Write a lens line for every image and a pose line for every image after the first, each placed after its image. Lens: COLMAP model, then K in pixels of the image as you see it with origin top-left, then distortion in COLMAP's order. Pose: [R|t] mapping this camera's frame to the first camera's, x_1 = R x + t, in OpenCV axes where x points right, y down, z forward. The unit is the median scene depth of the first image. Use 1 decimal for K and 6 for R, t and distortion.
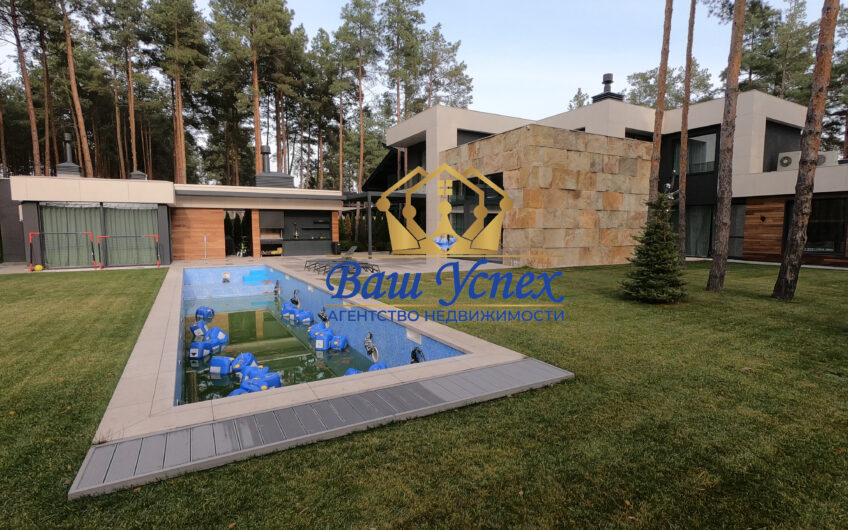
lens RADIAL K [[422.0, 0, 424.0], [0, 422.0, 265.0], [0, 0, 1]] dist [0.000231, 0.000027]
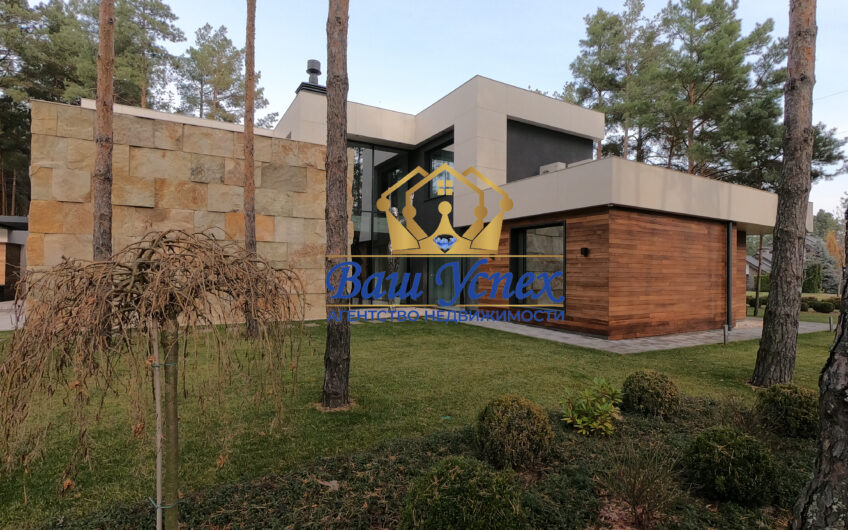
lens RADIAL K [[422.0, 0, 424.0], [0, 422.0, 265.0], [0, 0, 1]] dist [0.000231, 0.000027]
pose [[0.999806, 0.010210, 0.016815, 0.688122], [-0.008616, 0.995694, -0.092302, -0.032291], [-0.017685, 0.092139, 0.995589, 0.328224]]
